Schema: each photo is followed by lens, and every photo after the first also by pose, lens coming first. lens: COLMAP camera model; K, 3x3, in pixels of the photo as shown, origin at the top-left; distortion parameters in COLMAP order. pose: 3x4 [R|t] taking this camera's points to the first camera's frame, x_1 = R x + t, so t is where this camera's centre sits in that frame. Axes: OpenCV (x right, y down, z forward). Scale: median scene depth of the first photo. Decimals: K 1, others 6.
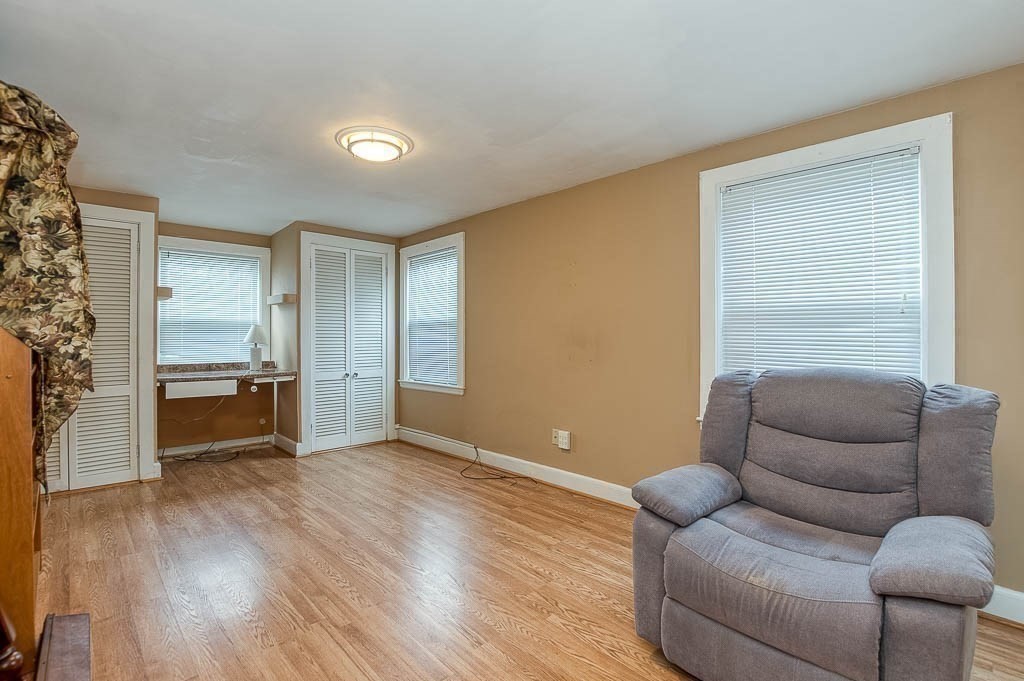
lens RADIAL K [[470.1, 0, 515.0], [0, 470.1, 335.4], [0, 0, 1]] dist [-0.014564, -0.000428]
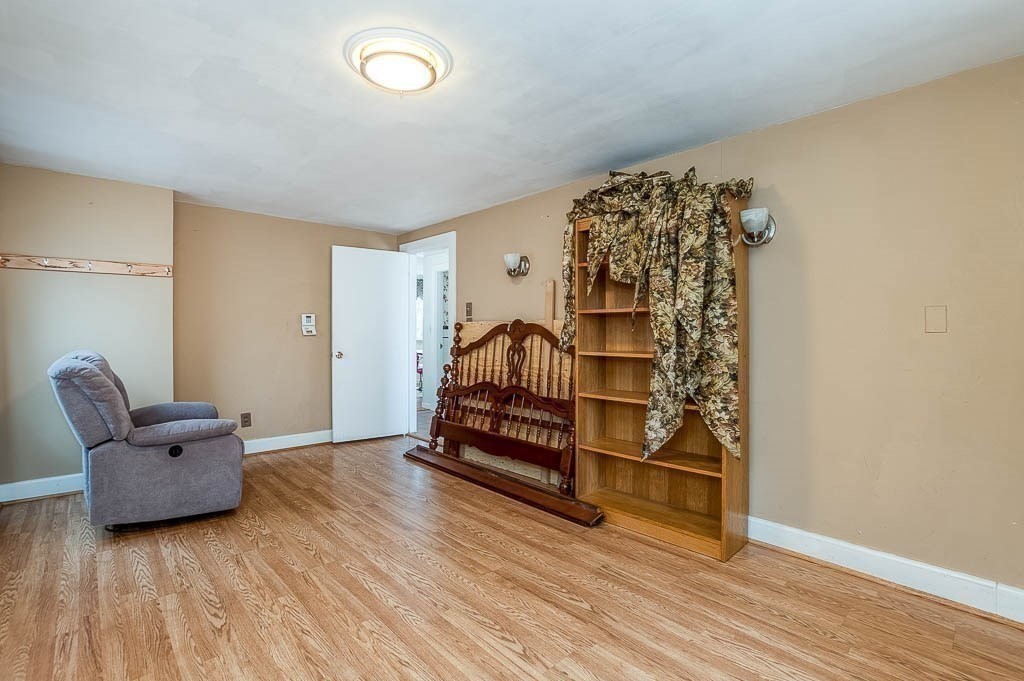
lens RADIAL K [[470.1, 0, 511.6], [0, 470.1, 335.4], [0, 0, 1]] dist [-0.014564, -0.000428]
pose [[-0.999819, -0.003082, 0.018794, -0.519483], [-0.002822, 0.999900, 0.013823, -0.005150], [-0.018835, 0.013768, -0.999728, 1.827172]]
